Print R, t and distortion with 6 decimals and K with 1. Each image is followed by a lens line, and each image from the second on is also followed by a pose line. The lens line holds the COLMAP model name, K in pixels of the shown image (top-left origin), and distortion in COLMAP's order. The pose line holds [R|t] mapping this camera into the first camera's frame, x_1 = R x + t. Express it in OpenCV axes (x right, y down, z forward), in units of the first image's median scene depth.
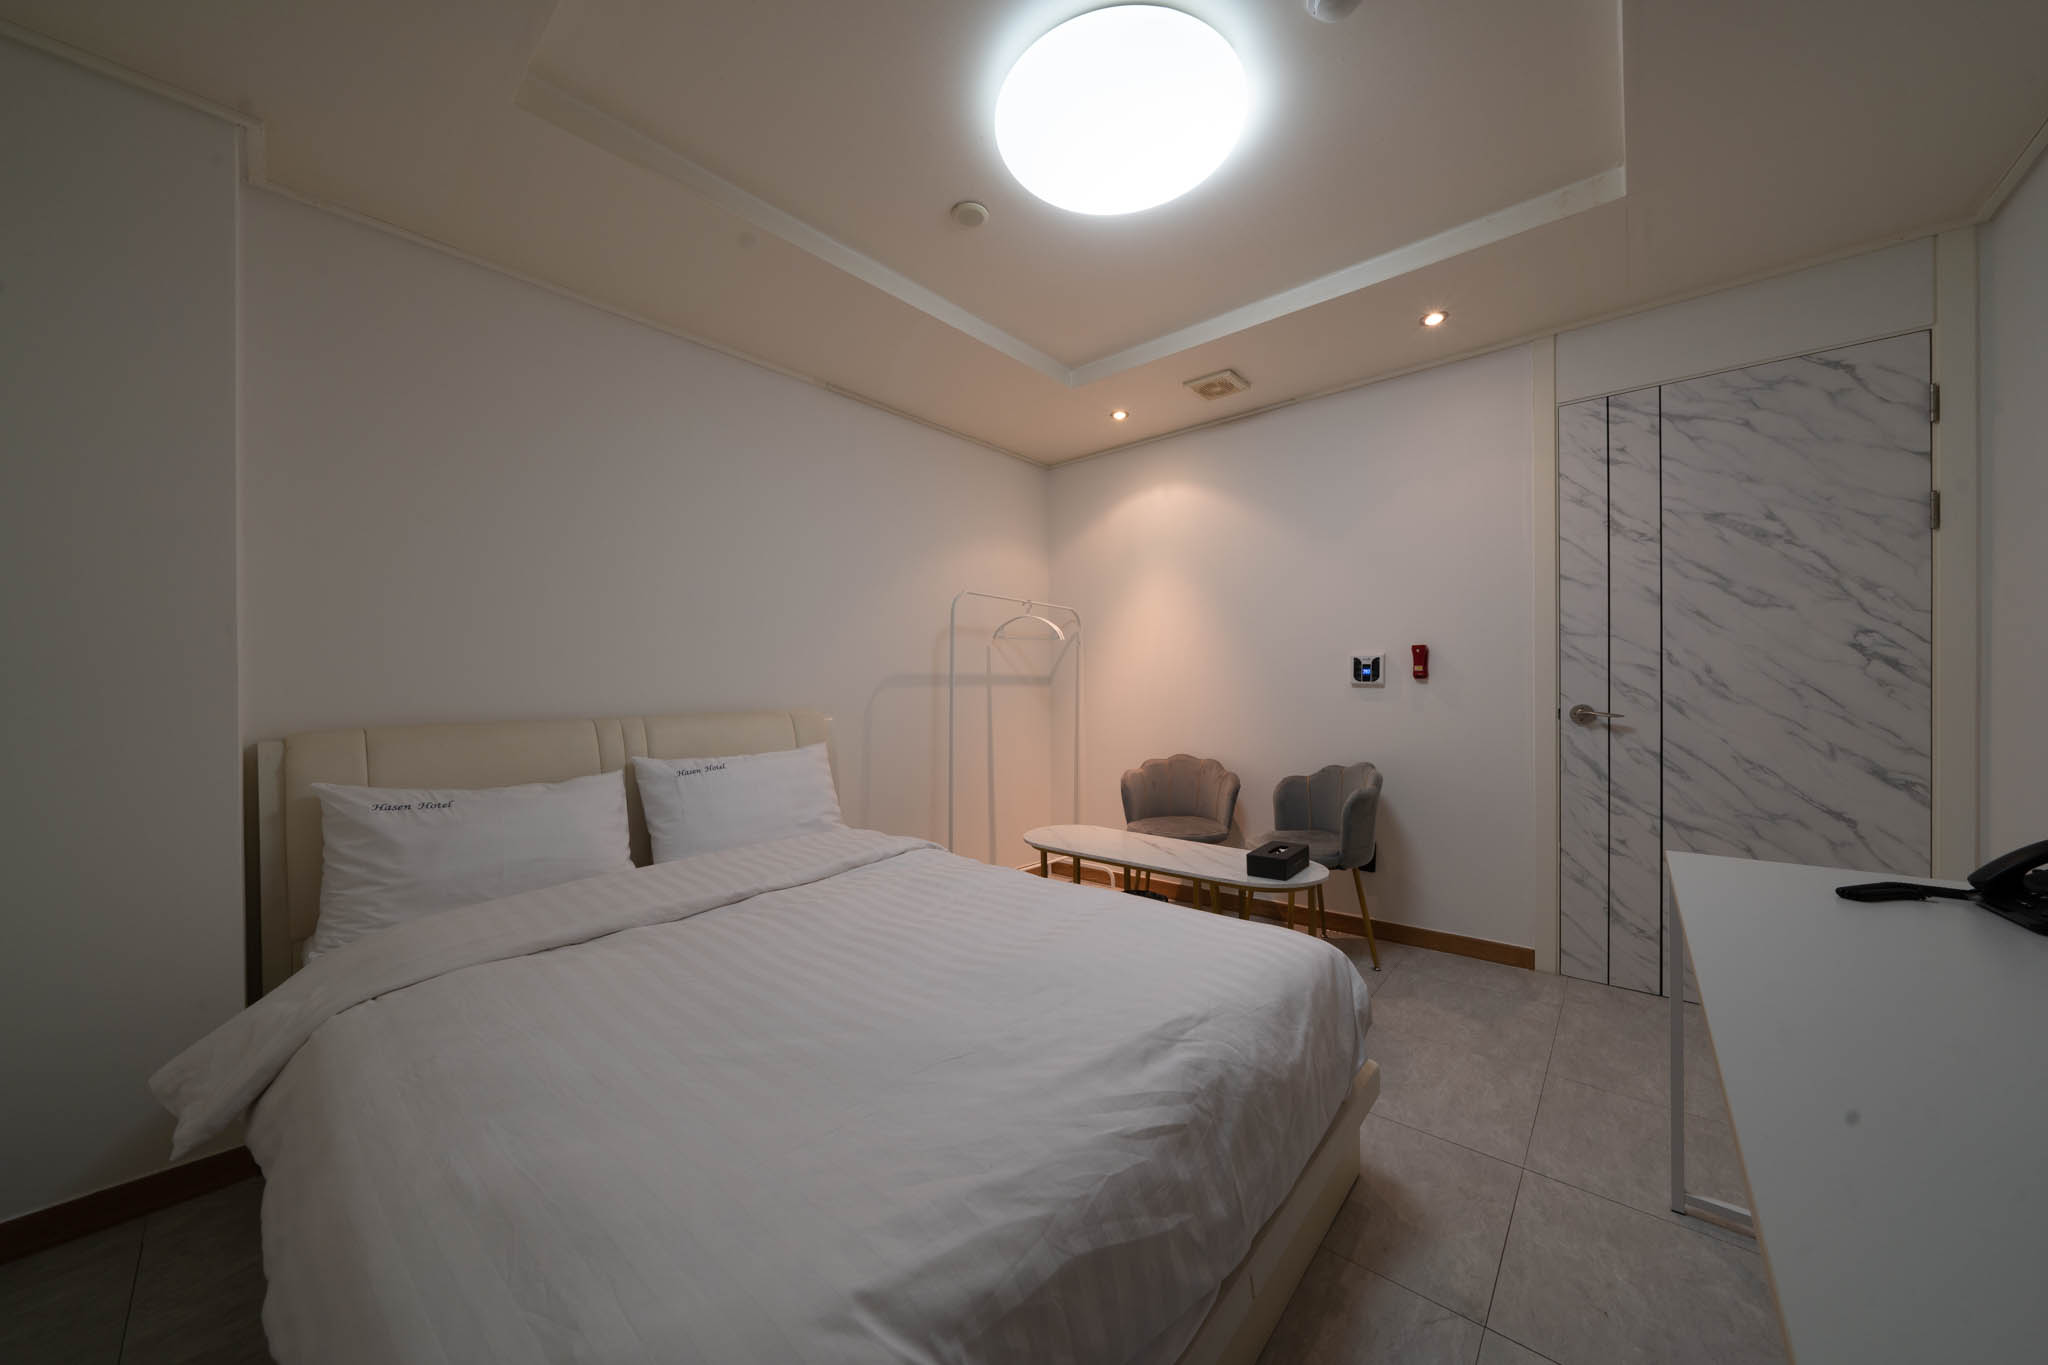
lens RADIAL K [[696.7, 0, 1027.1], [0, 696.7, 686.0], [0, 0, 1]] dist [-0.002761, 0.000175]
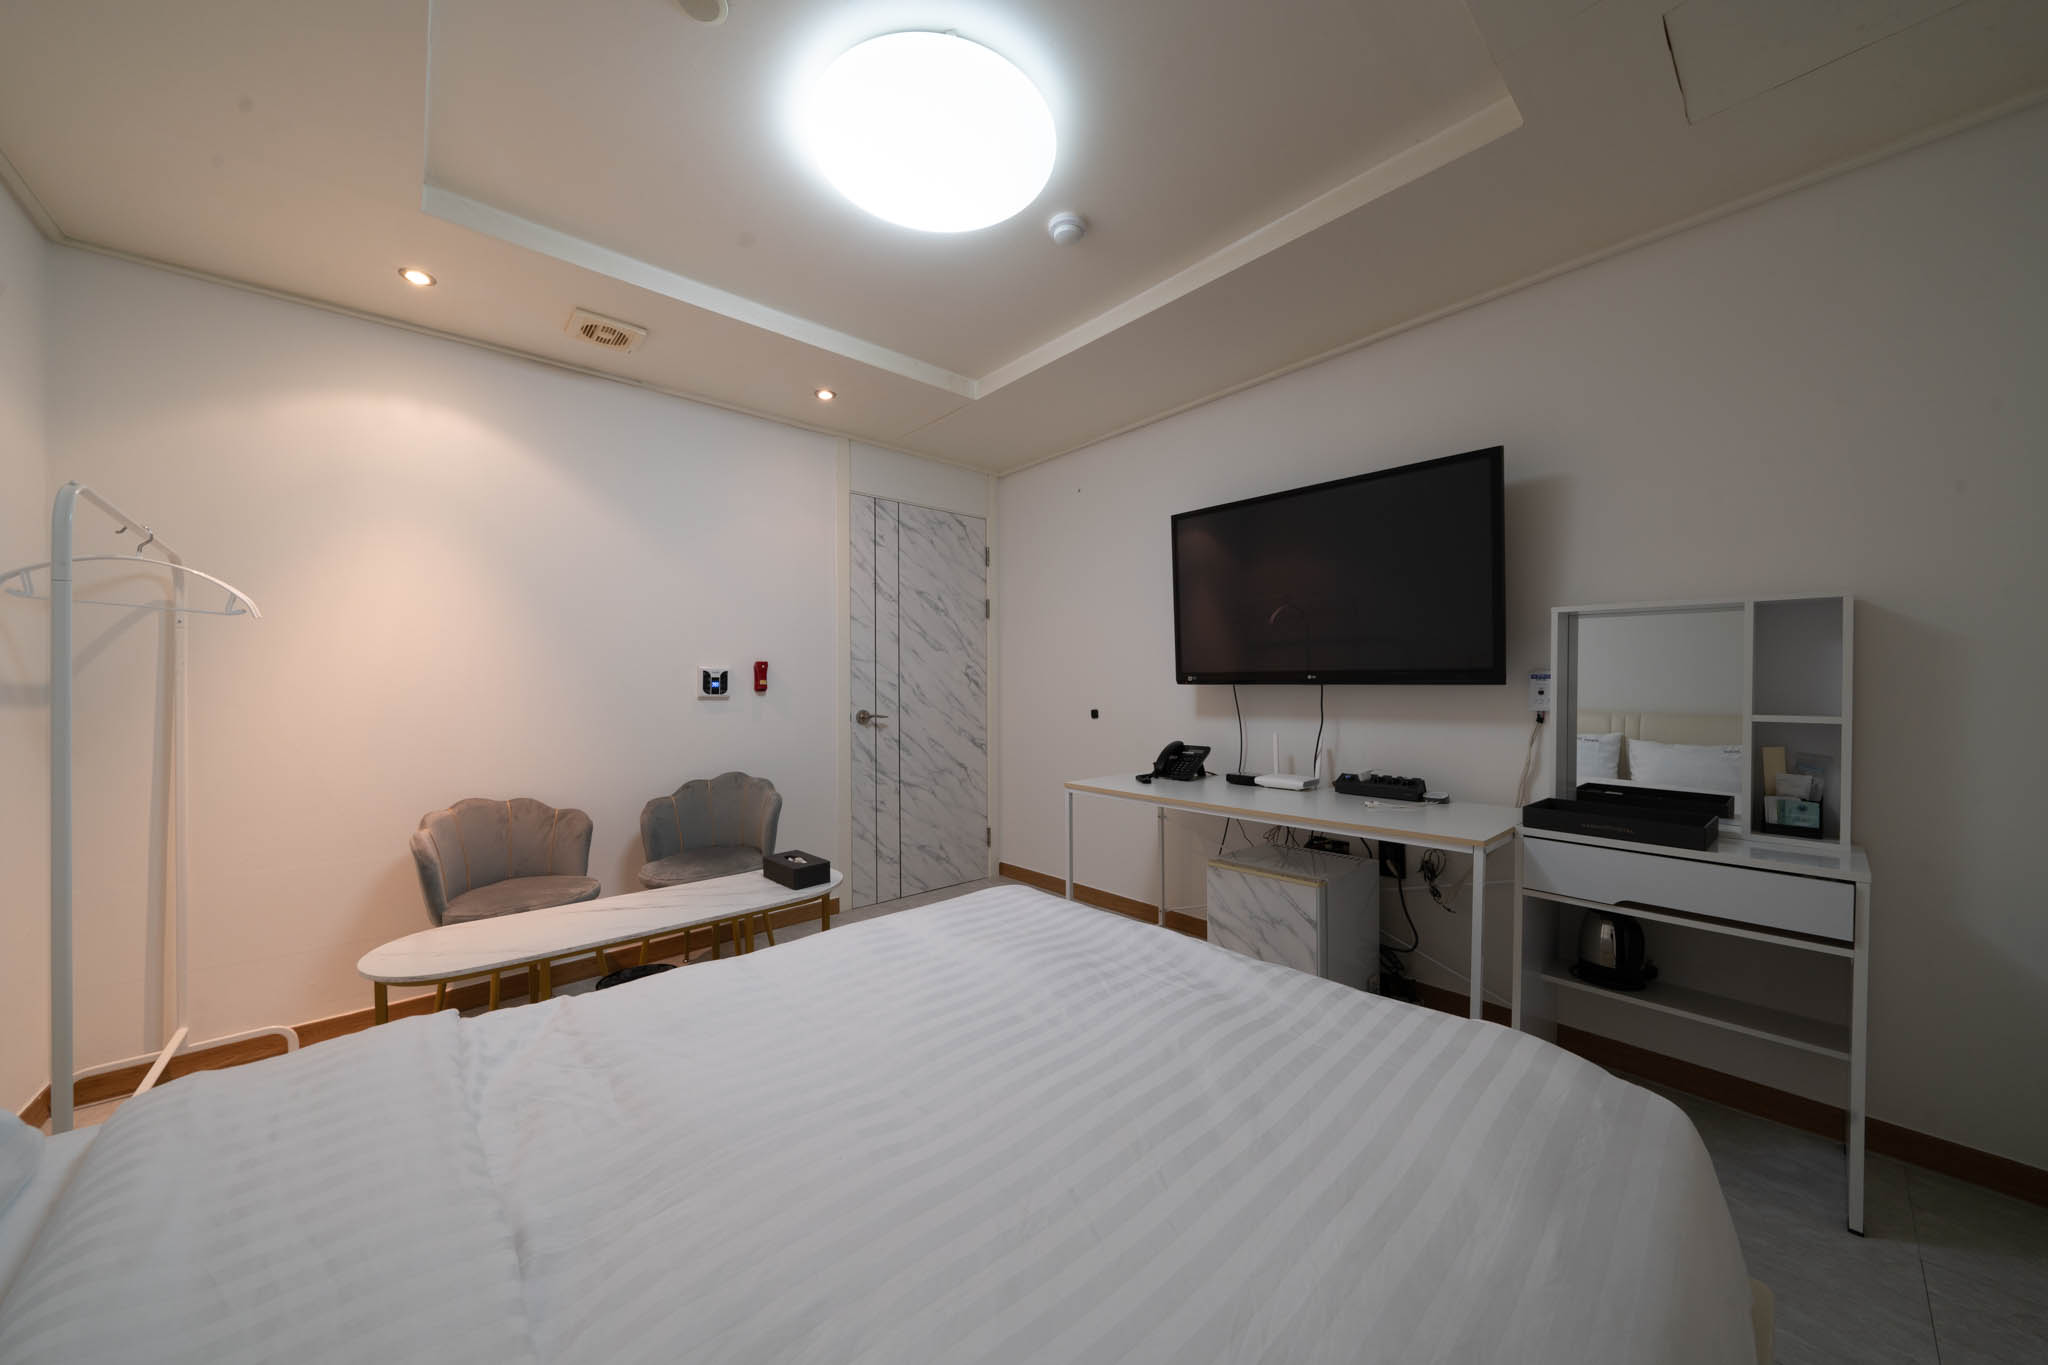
lens RADIAL K [[696.7, 0, 1027.1], [0, 696.7, 686.0], [0, 0, 1]] dist [-0.002761, 0.000175]
pose [[0.132832, 0.006540, 0.991117, -0.584252], [0.007651, 0.999942, -0.007624, -0.009046], [-0.991109, 0.008596, 0.132774, 0.512144]]
